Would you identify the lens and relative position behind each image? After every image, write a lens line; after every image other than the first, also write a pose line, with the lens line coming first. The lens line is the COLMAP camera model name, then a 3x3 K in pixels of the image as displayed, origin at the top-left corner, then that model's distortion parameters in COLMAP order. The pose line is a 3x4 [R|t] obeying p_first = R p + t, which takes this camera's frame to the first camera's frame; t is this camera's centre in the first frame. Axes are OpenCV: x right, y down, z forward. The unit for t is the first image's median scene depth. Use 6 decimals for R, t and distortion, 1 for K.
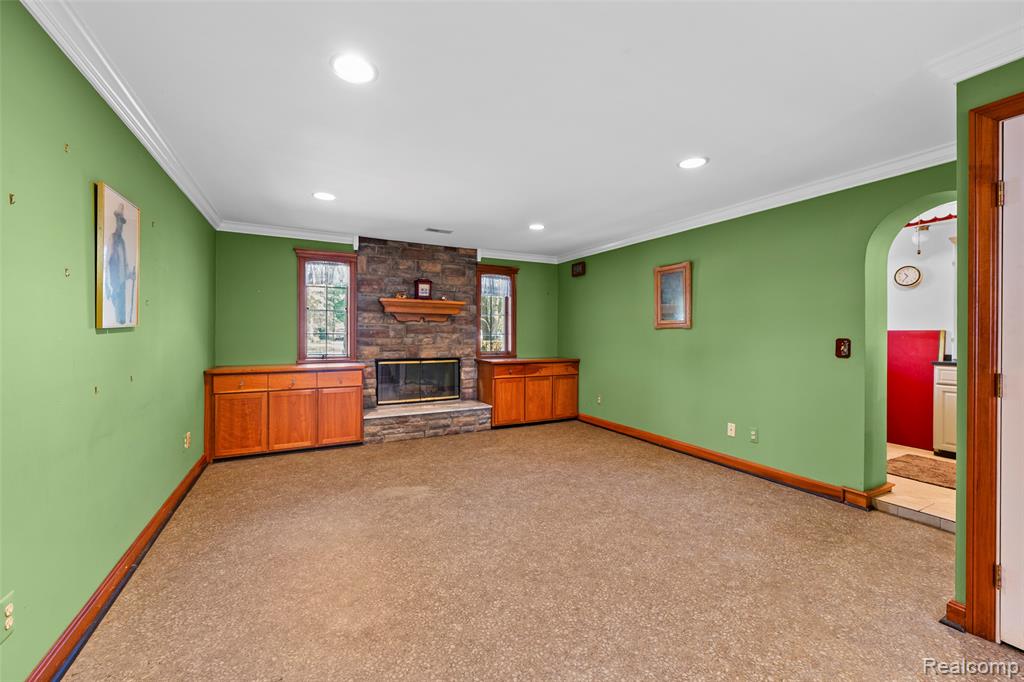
lens RADIAL K [[411.5, 0, 516.3], [0, 411.5, 337.2], [0, 0, 1]] dist [0.002328, 0.000061]
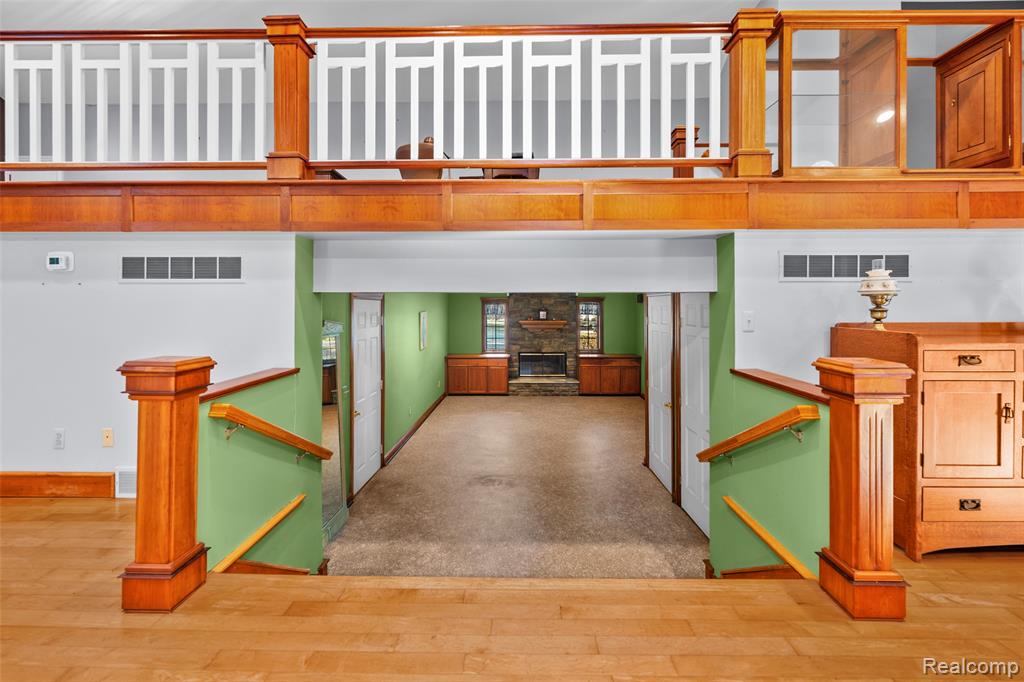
lens RADIAL K [[411.5, 0, 514.2], [0, 411.5, 313.7], [0, 0, 1]] dist [0.002328, 0.000061]
pose [[0.875738, -0.001890, -0.482783, 0.542871], [-0.001266, 0.999980, -0.006211, -0.109440], [0.482785, 0.006051, 0.875718, -0.651666]]
